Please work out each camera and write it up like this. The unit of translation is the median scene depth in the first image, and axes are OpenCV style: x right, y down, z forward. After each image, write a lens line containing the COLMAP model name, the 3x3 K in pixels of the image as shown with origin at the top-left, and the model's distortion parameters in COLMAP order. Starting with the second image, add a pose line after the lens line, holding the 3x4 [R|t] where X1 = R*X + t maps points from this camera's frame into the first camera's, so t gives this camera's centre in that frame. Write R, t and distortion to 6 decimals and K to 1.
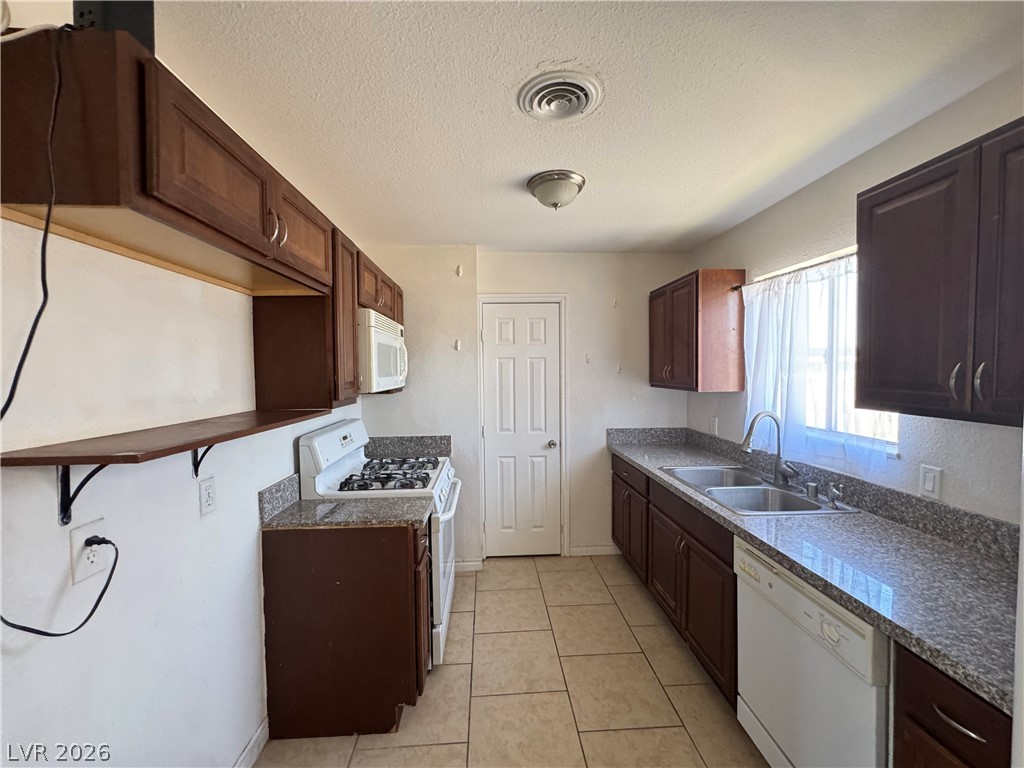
lens RADIAL K [[413.8, 0, 509.8], [0, 413.8, 382.5], [0, 0, 1]] dist [-0.002199, 0.000593]
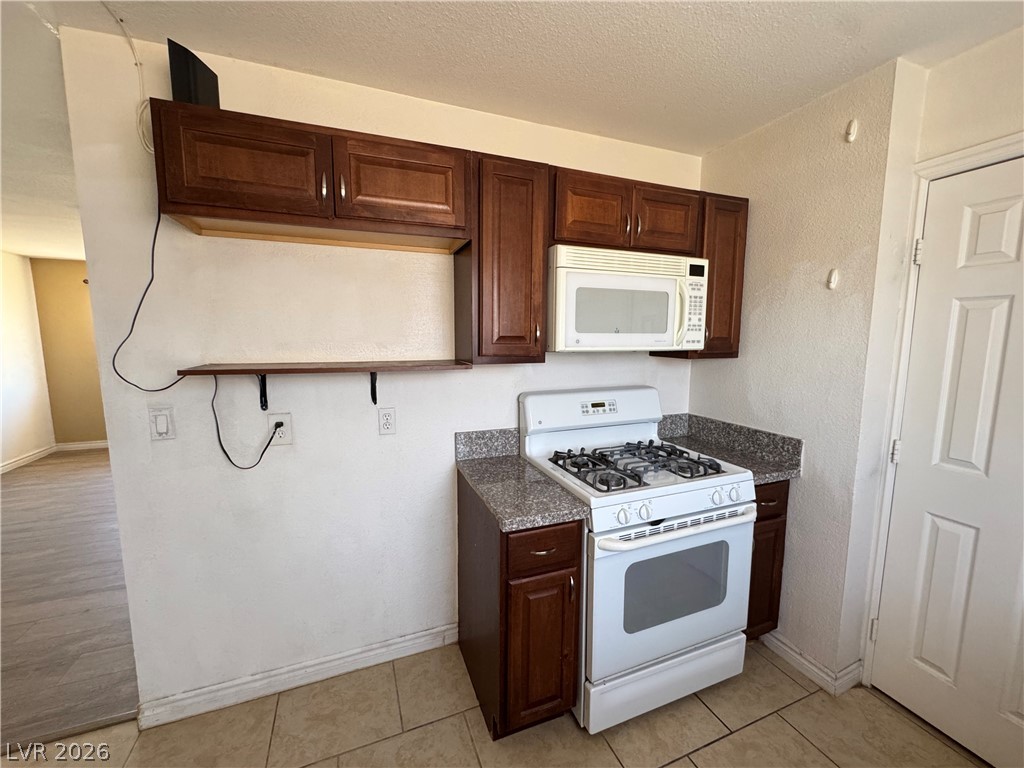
lens RADIAL K [[413.8, 0, 511.0], [0, 413.8, 383.1], [0, 0, 1]] dist [-0.002199, 0.000593]
pose [[0.314513, 0.125012, -0.940986, 0.343571], [-0.037300, 0.992152, 0.119342, -0.006364], [0.948520, -0.002436, 0.316707, 0.561684]]
